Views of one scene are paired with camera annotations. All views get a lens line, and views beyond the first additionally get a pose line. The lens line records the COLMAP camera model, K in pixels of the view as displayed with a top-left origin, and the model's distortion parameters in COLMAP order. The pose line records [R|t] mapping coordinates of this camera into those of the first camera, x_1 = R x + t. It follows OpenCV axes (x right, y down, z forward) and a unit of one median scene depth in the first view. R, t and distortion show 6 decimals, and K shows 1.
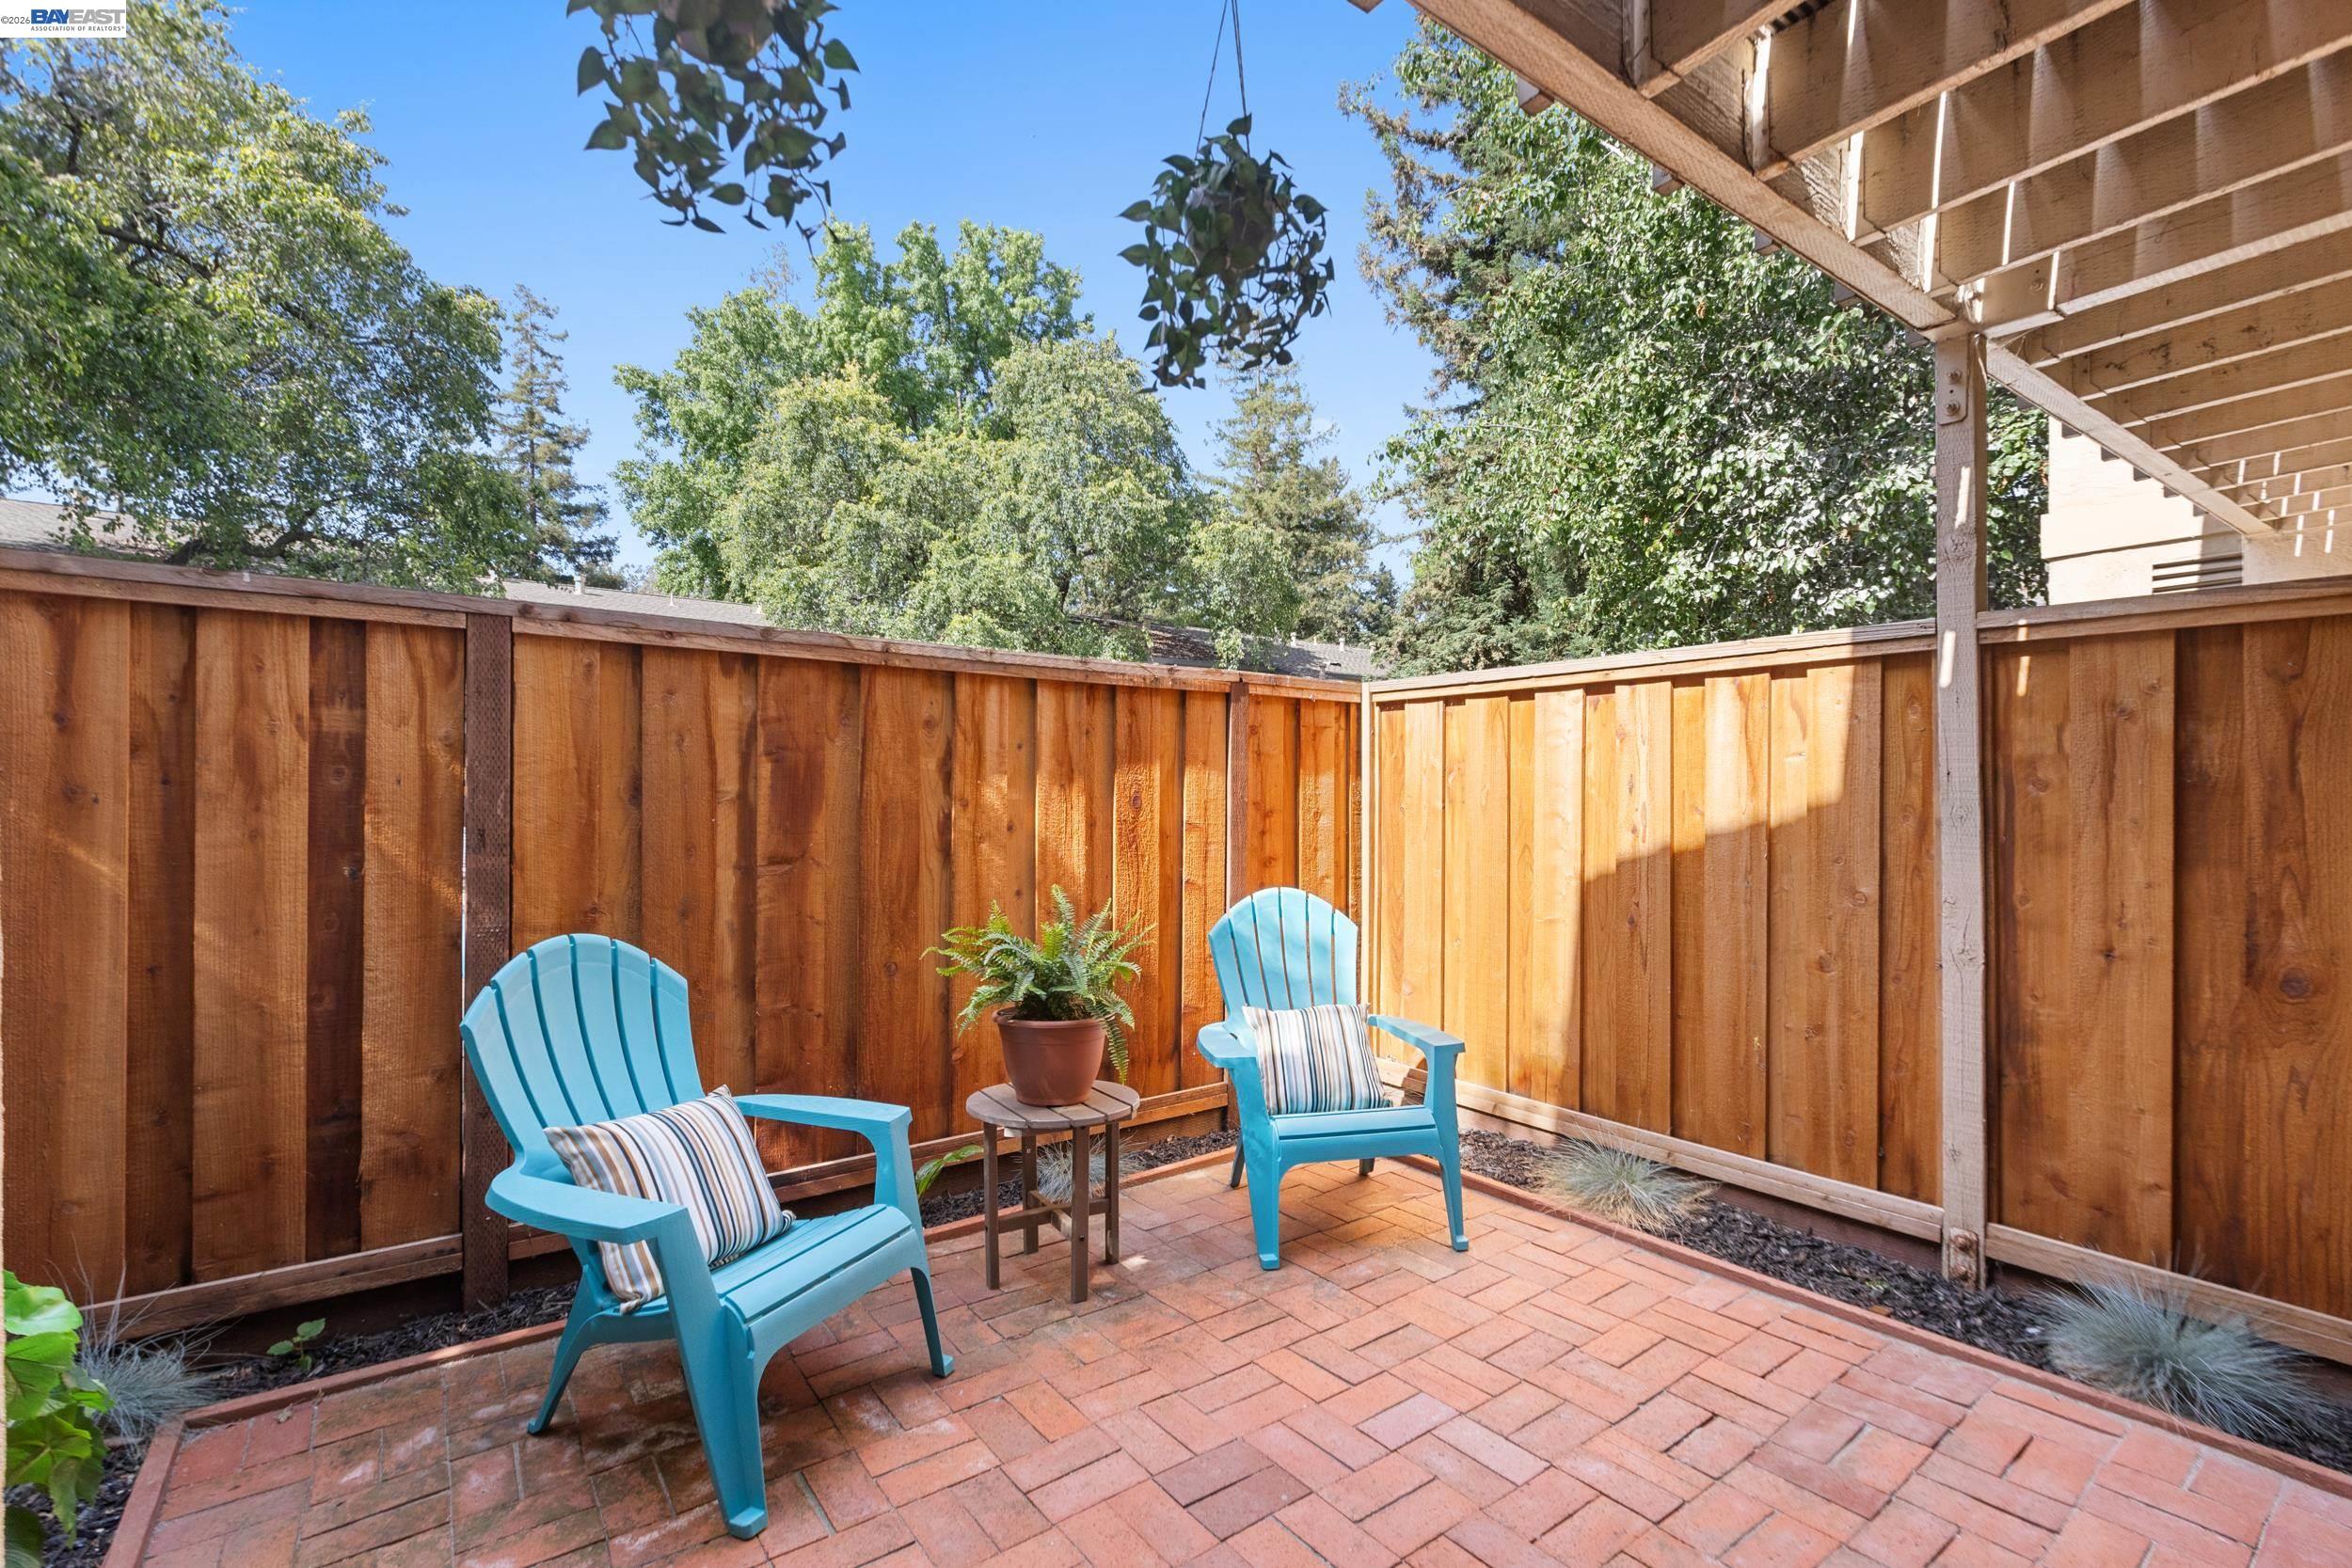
lens RADIAL K [[1049.5, 0, 1168.4], [0, 1049.5, 815.7], [0, 0, 1]] dist [0.001444, 0.000211]
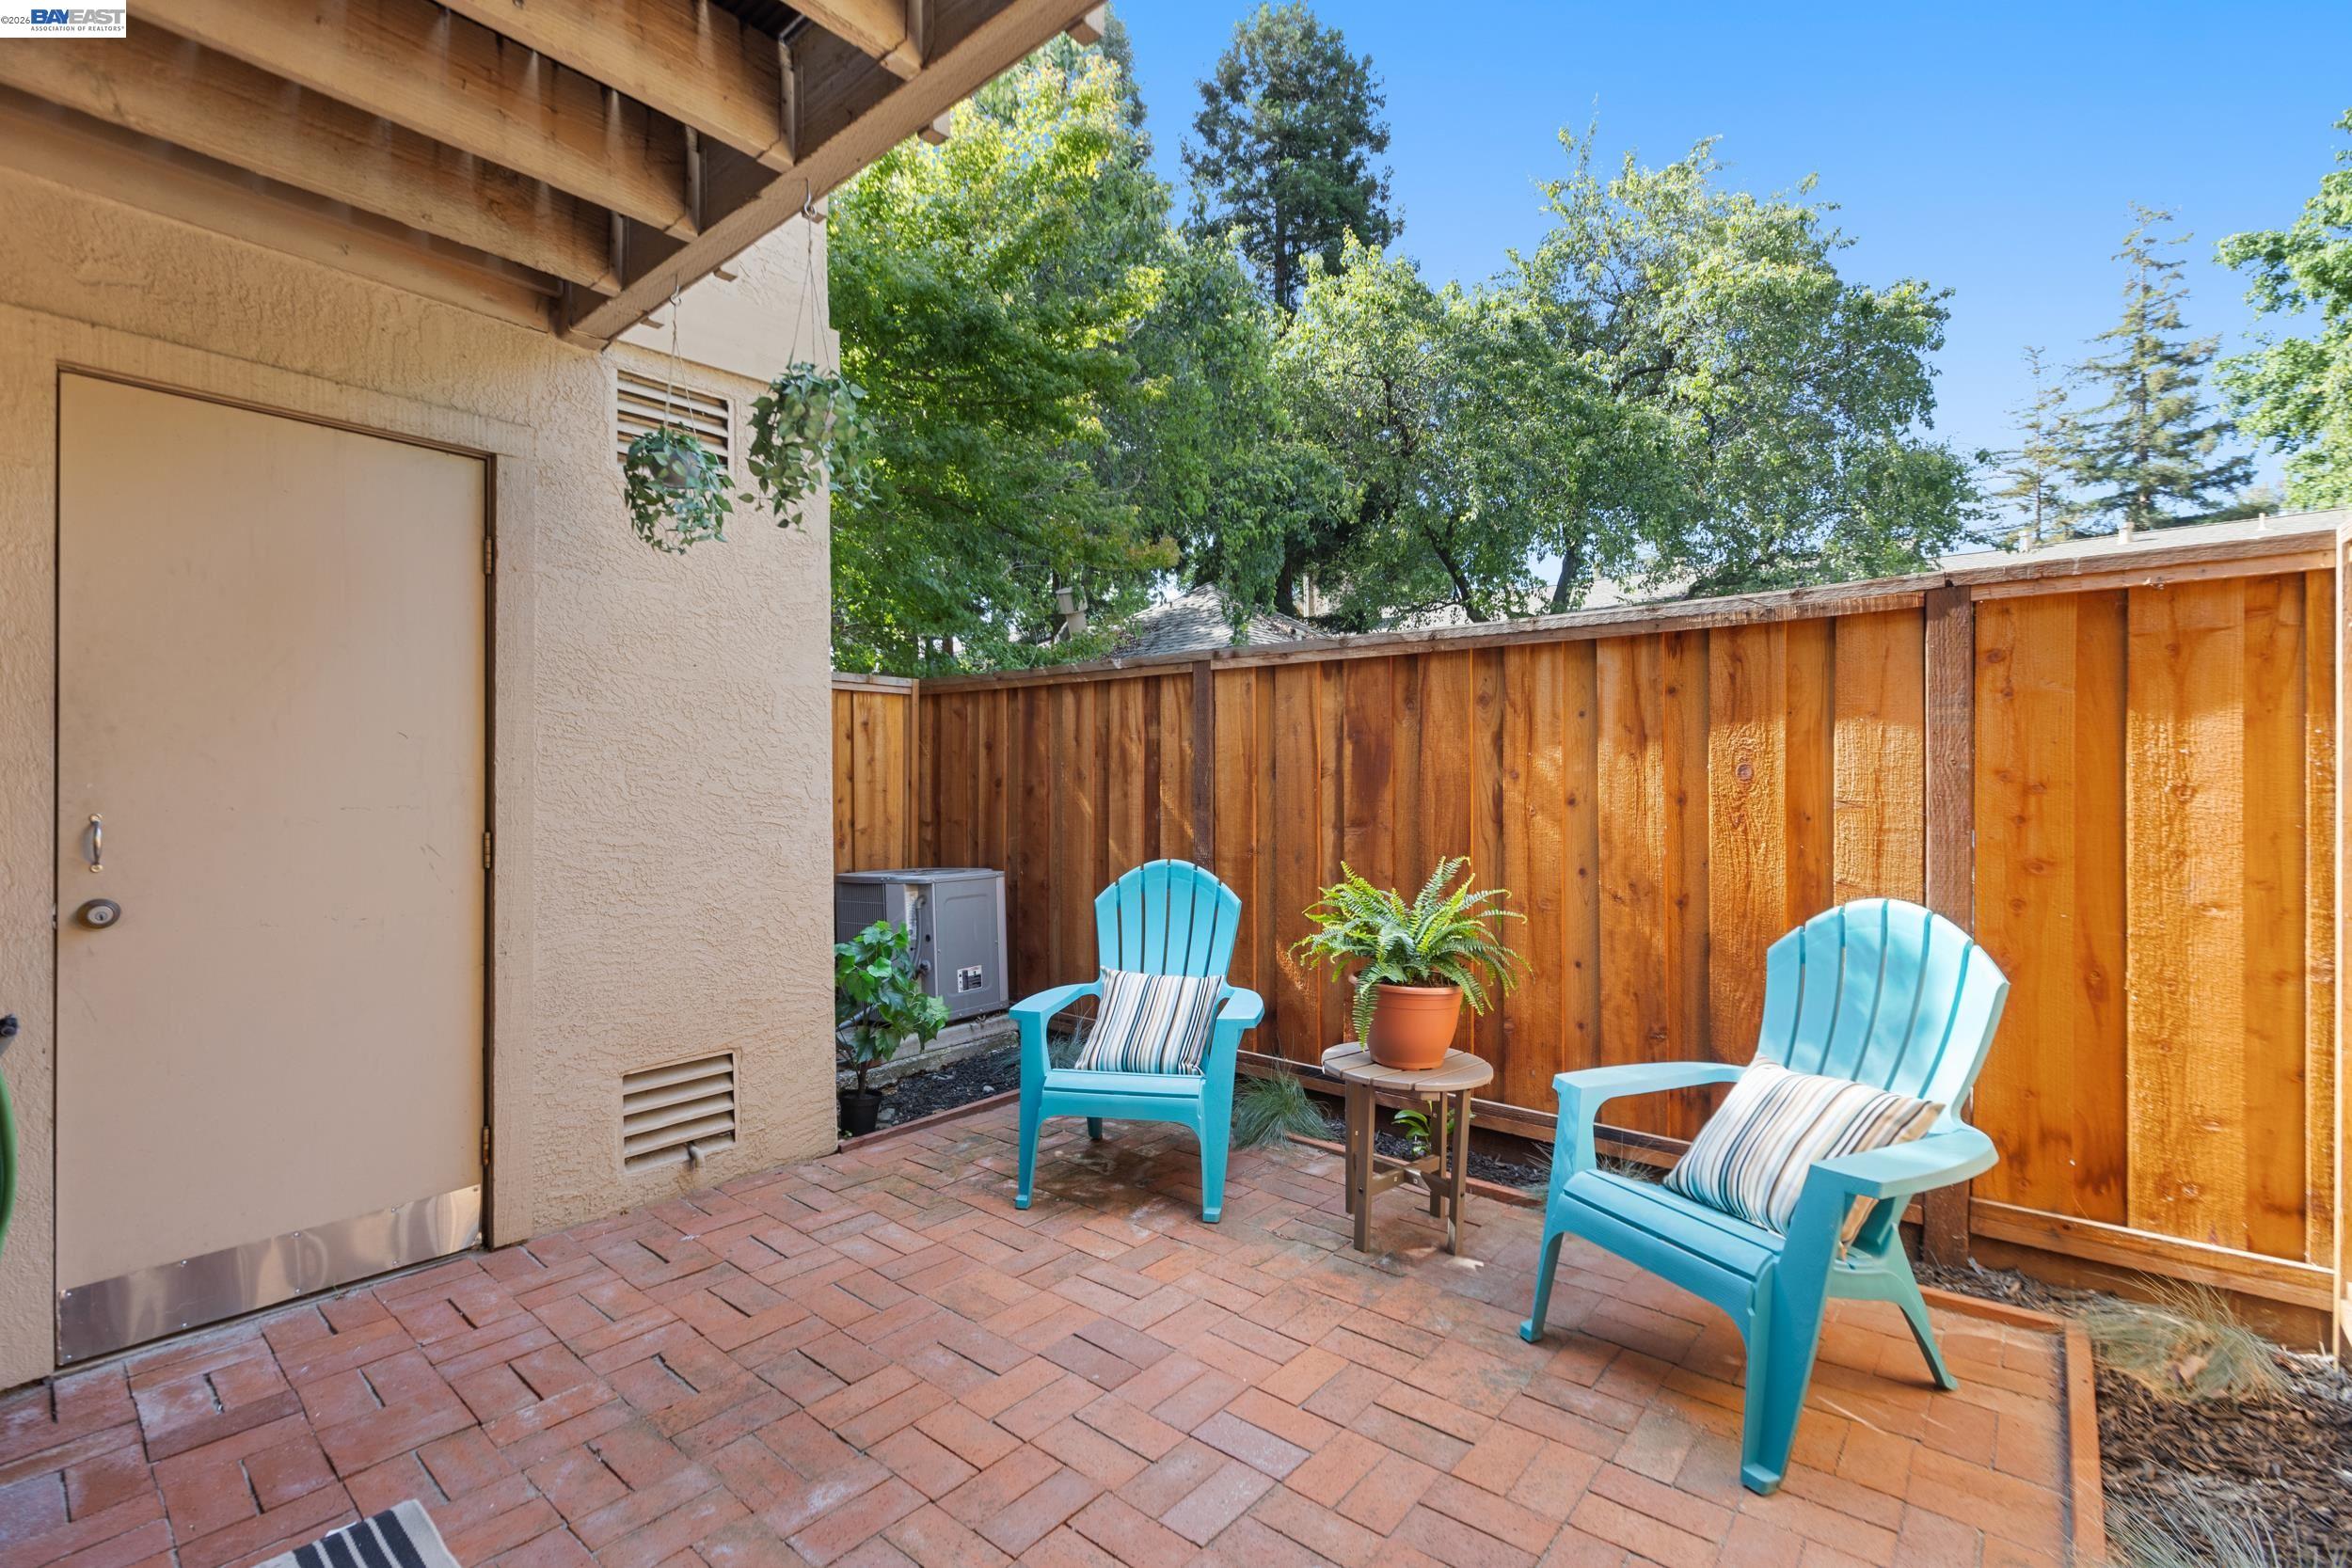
lens RADIAL K [[1017.7, 0, 1176.0], [0, 1017.7, 784.0], [0, 0, 1]] dist [-0.014762, 0.000084]
pose [[0.238494, -0.001954, -0.971142, 0.094389], [-0.009502, 0.999945, -0.004346, 0.000547], [0.971097, 0.010264, 0.238462, 0.063819]]
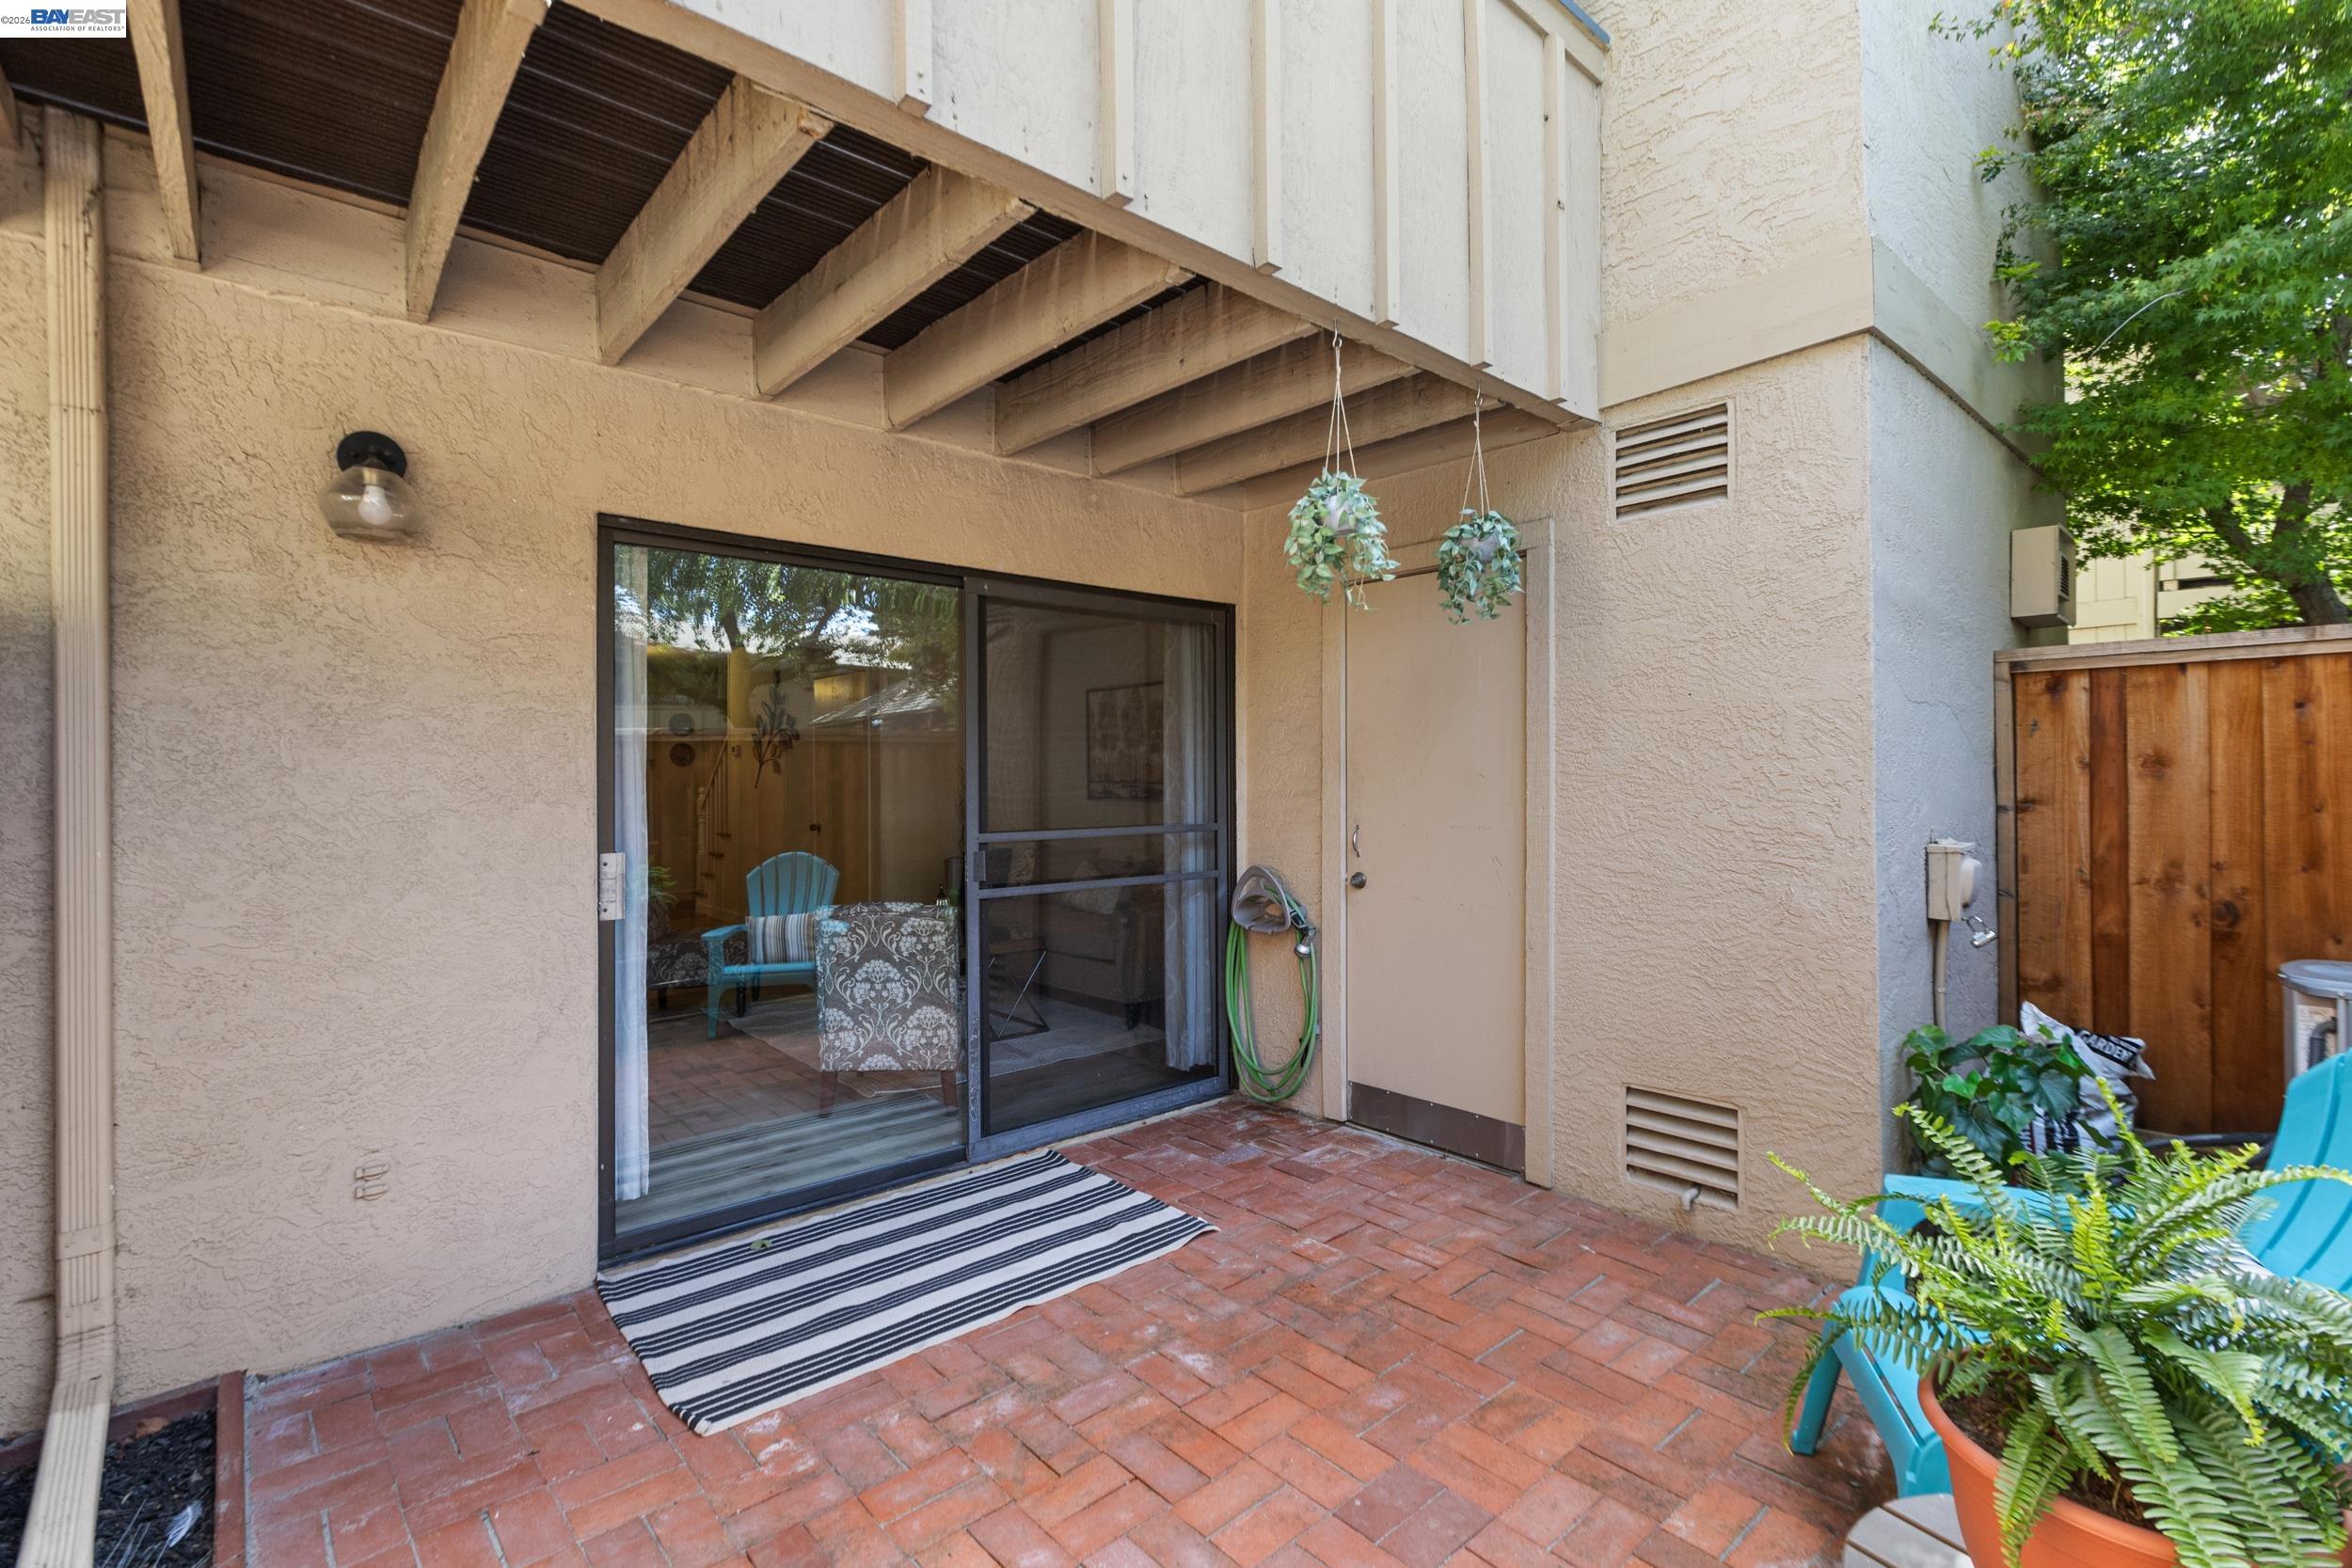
lens RADIAL K [[1008.0, 0, 1187.5], [0, 1008.0, 785.4], [0, 0, 1]] dist [-0.000412, -0.000214]
pose [[-0.991638, 0.002841, -0.129022, 0.031334], [0.001086, 0.999906, 0.013673, -0.005114], [0.129049, 0.013418, -0.991547, 0.152351]]
